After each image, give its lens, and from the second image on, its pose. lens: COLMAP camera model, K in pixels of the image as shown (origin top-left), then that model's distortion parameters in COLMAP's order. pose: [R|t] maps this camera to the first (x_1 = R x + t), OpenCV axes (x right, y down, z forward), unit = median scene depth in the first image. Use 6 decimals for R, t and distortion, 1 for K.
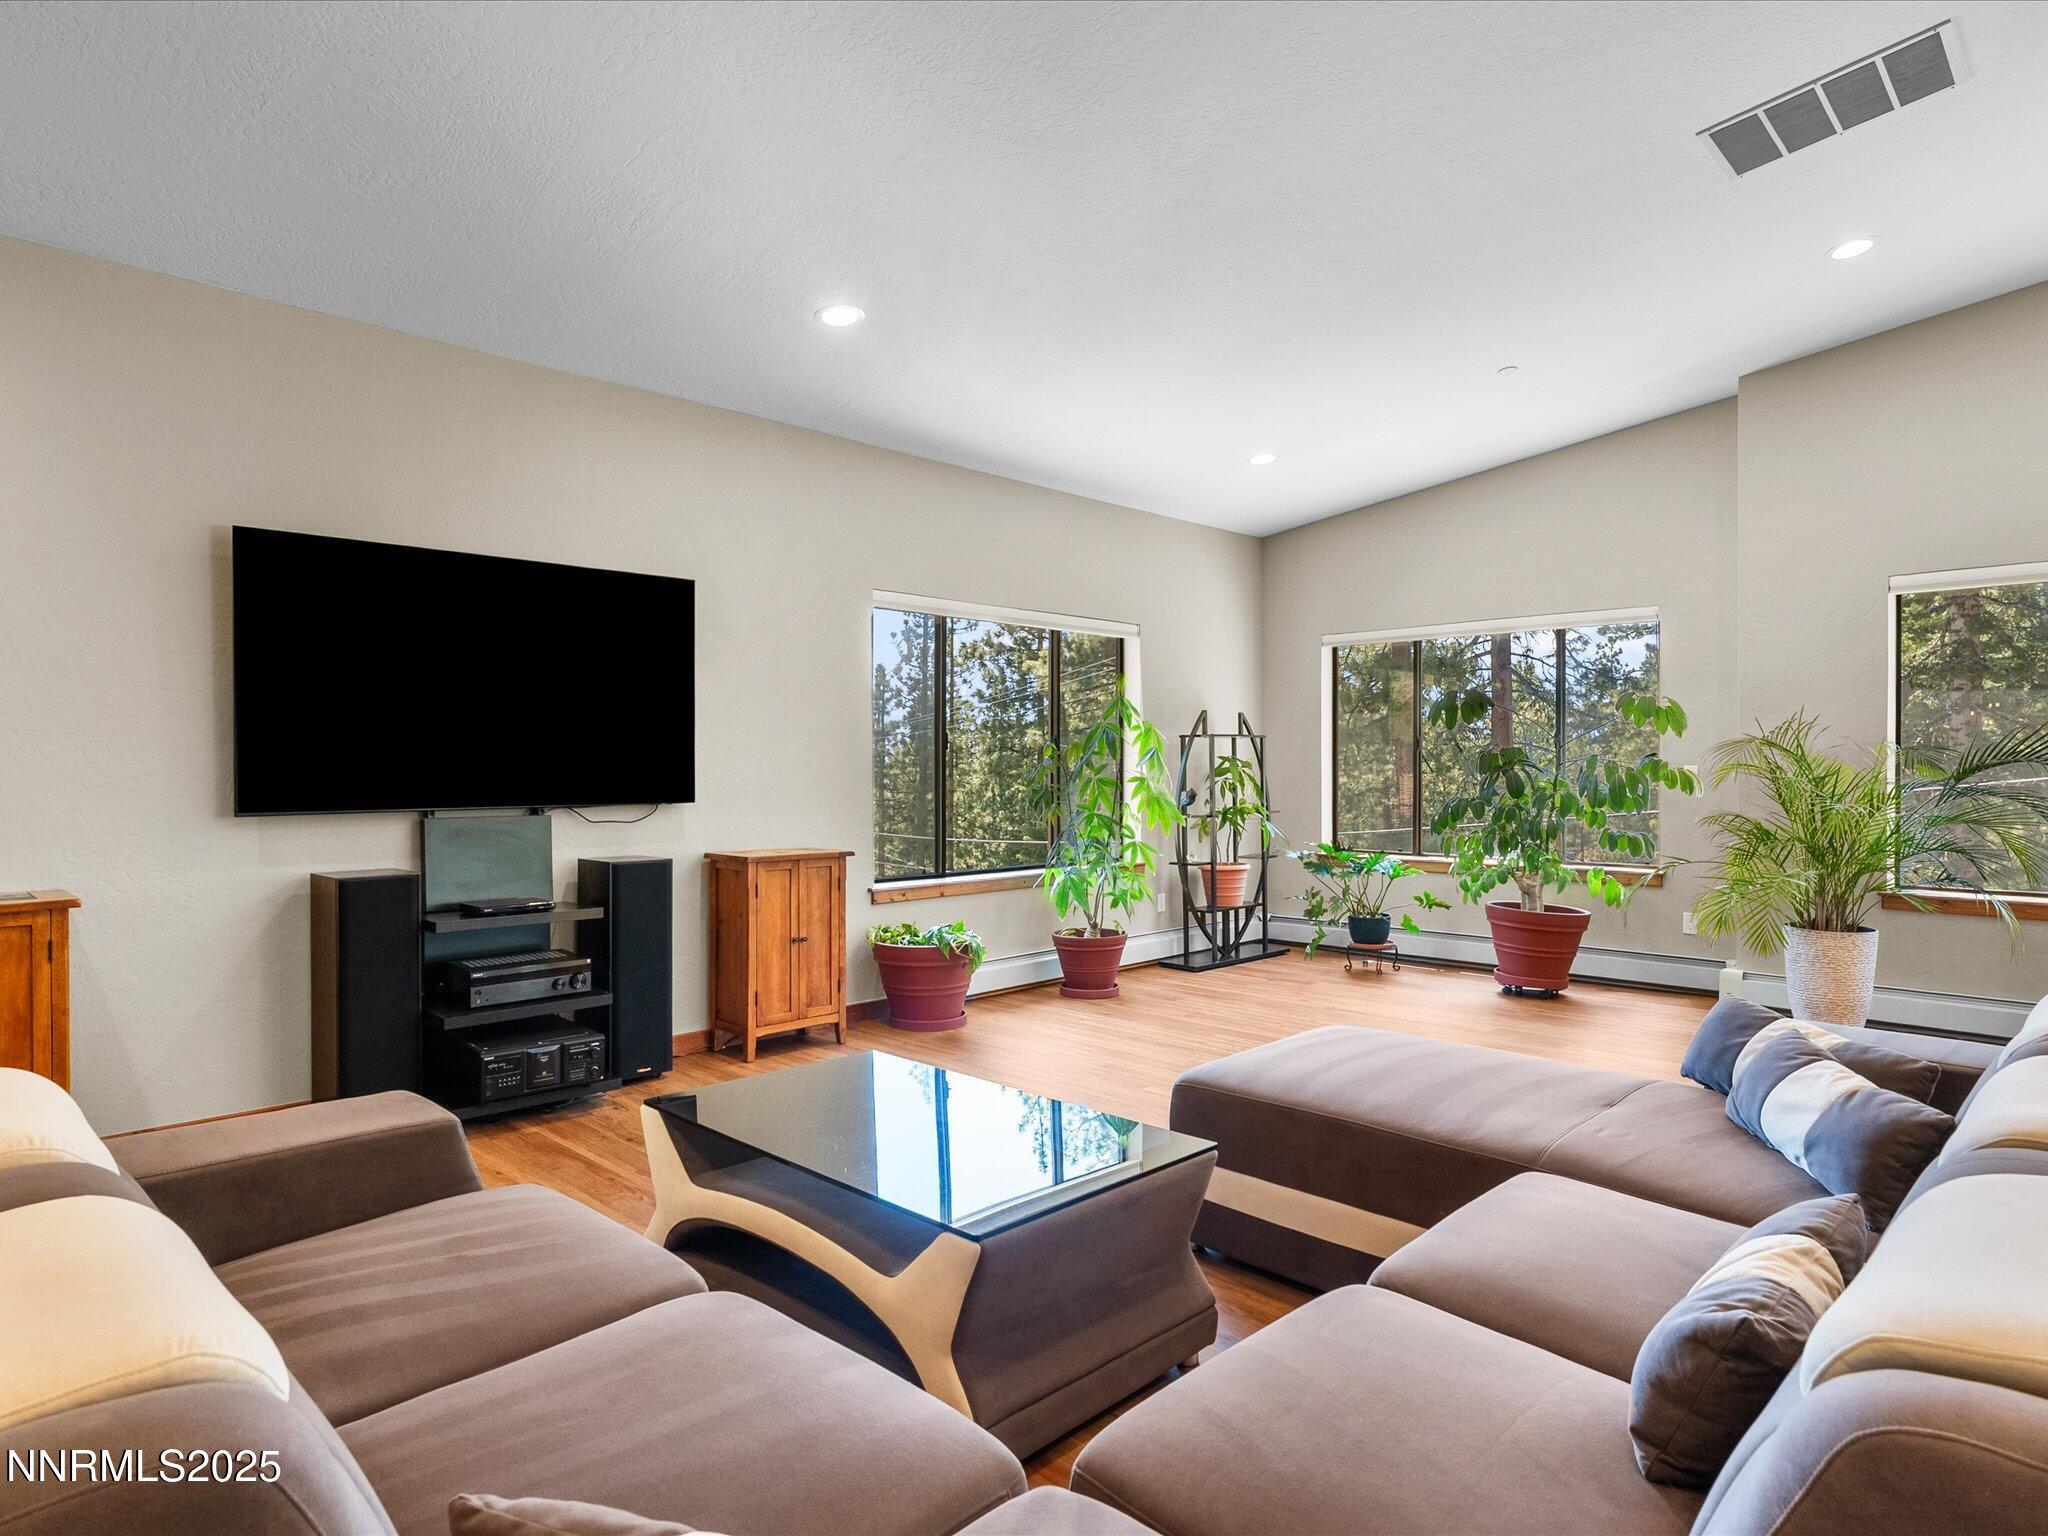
lens RADIAL K [[1175.7, 0, 1025.7], [0, 1175.7, 777.0], [0, 0, 1]] dist [0.003469, 0.001281]
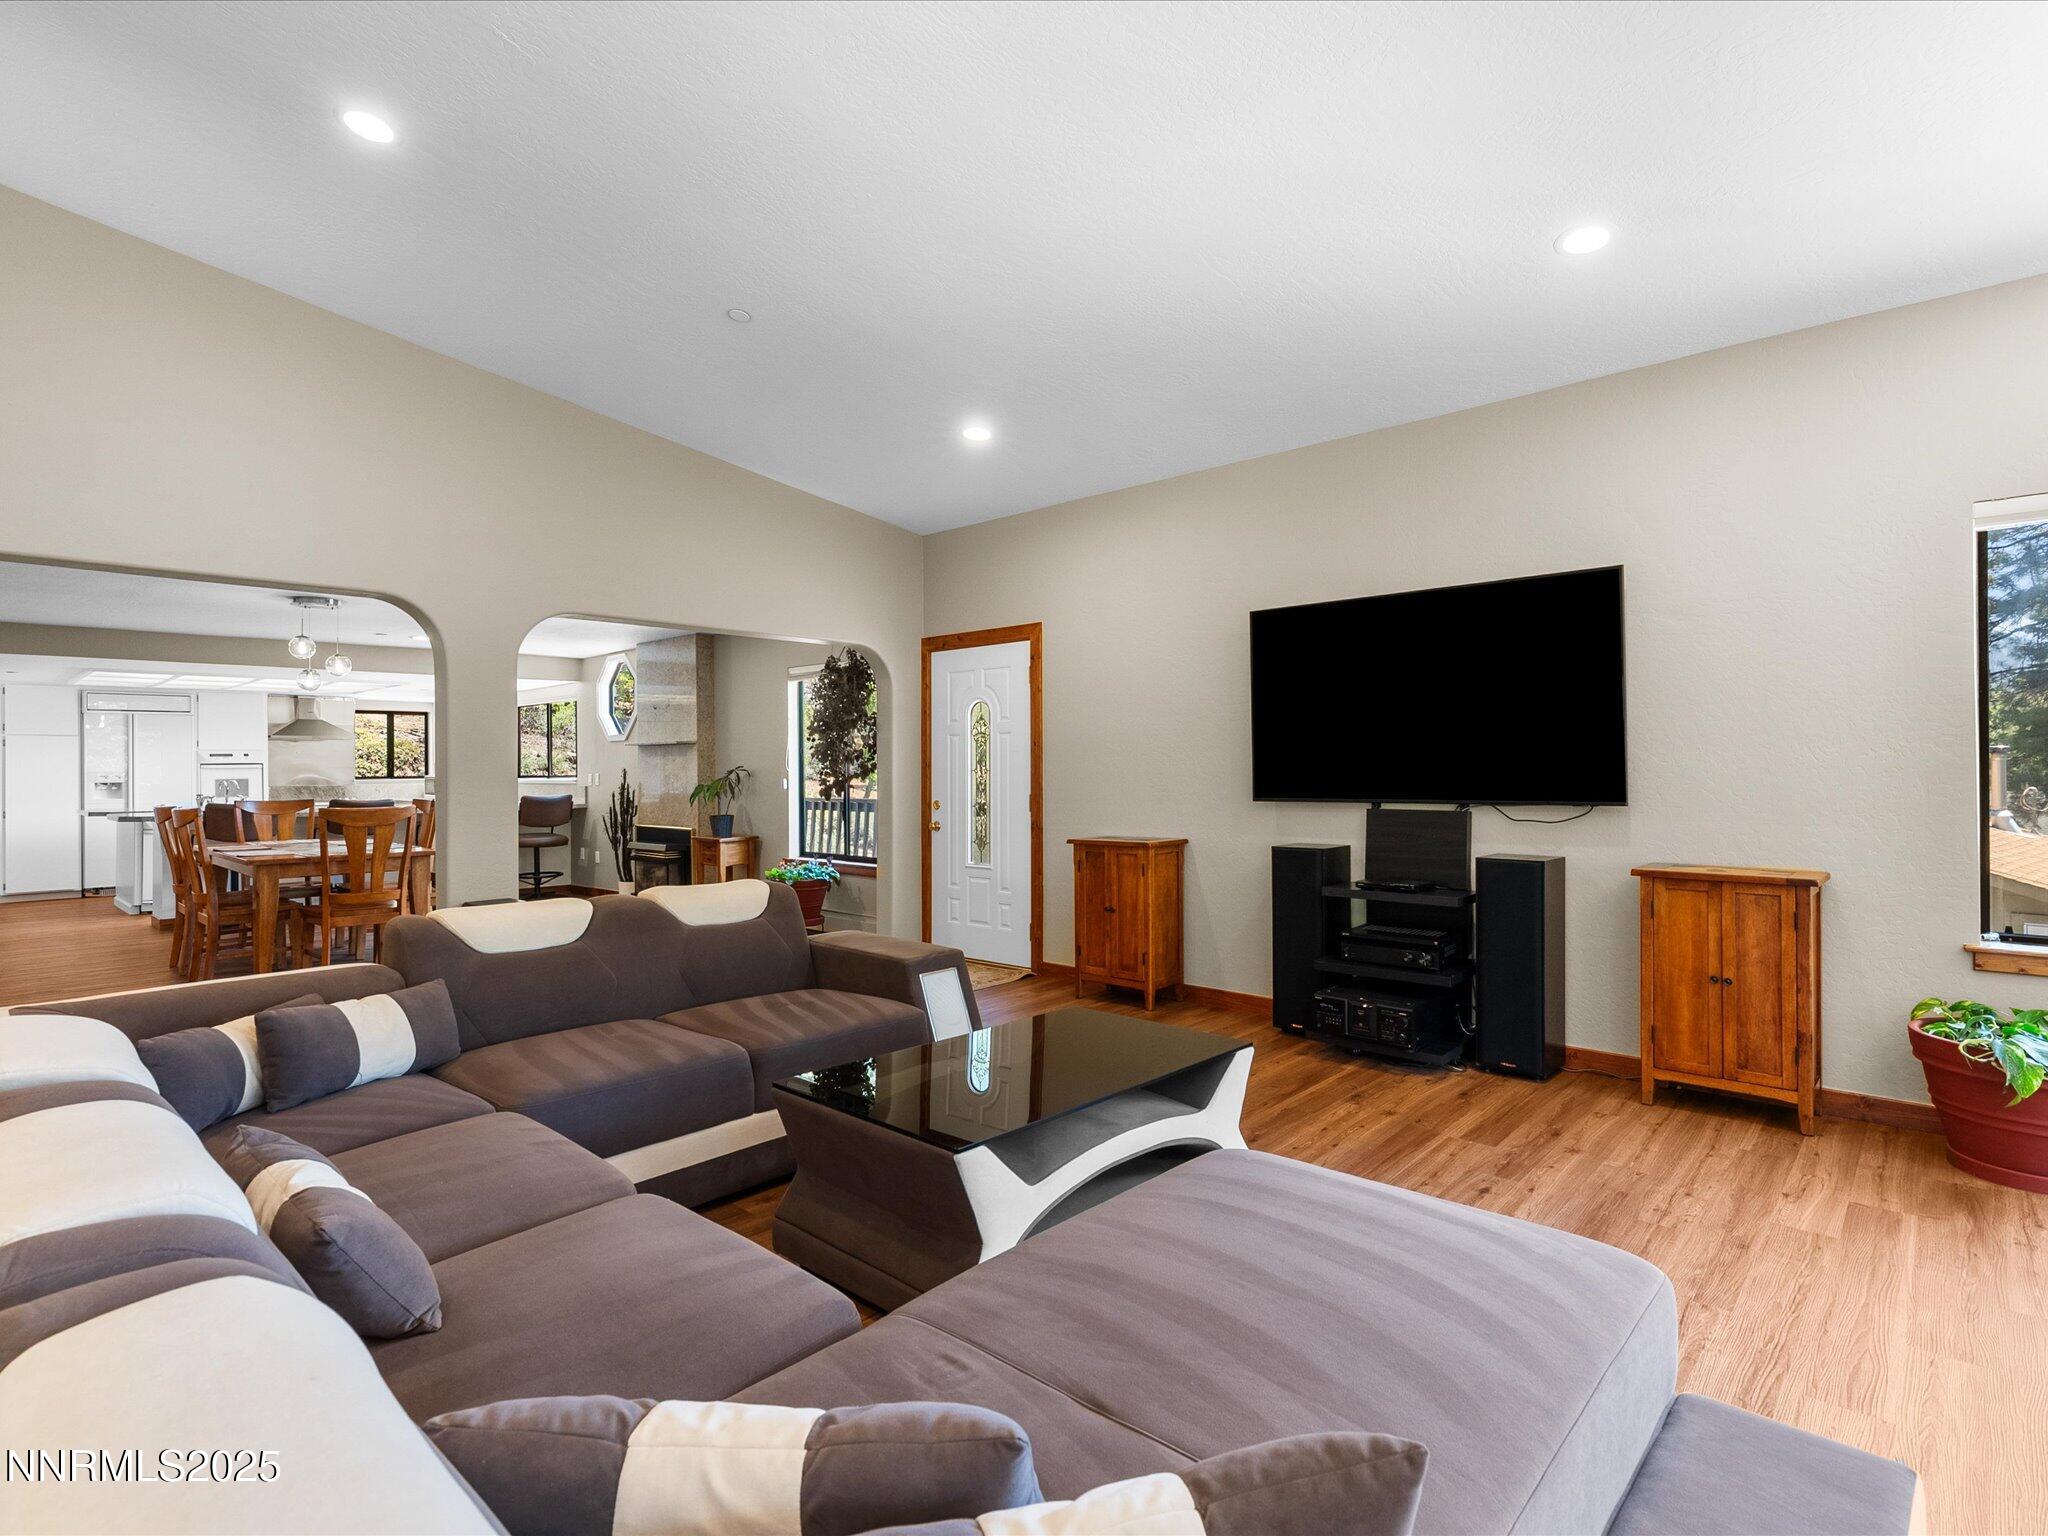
lens RADIAL K [[1041.4, 0, 1018.2], [0, 1041.4, 758.2], [0, 0, 1]] dist [-0.001124, 0.000758]
pose [[0.033228, -0.002040, -0.999446, 0.585115], [0.001219, 0.999997, -0.002001, -0.016621], [0.999447, -0.001152, 0.033230, 0.560880]]
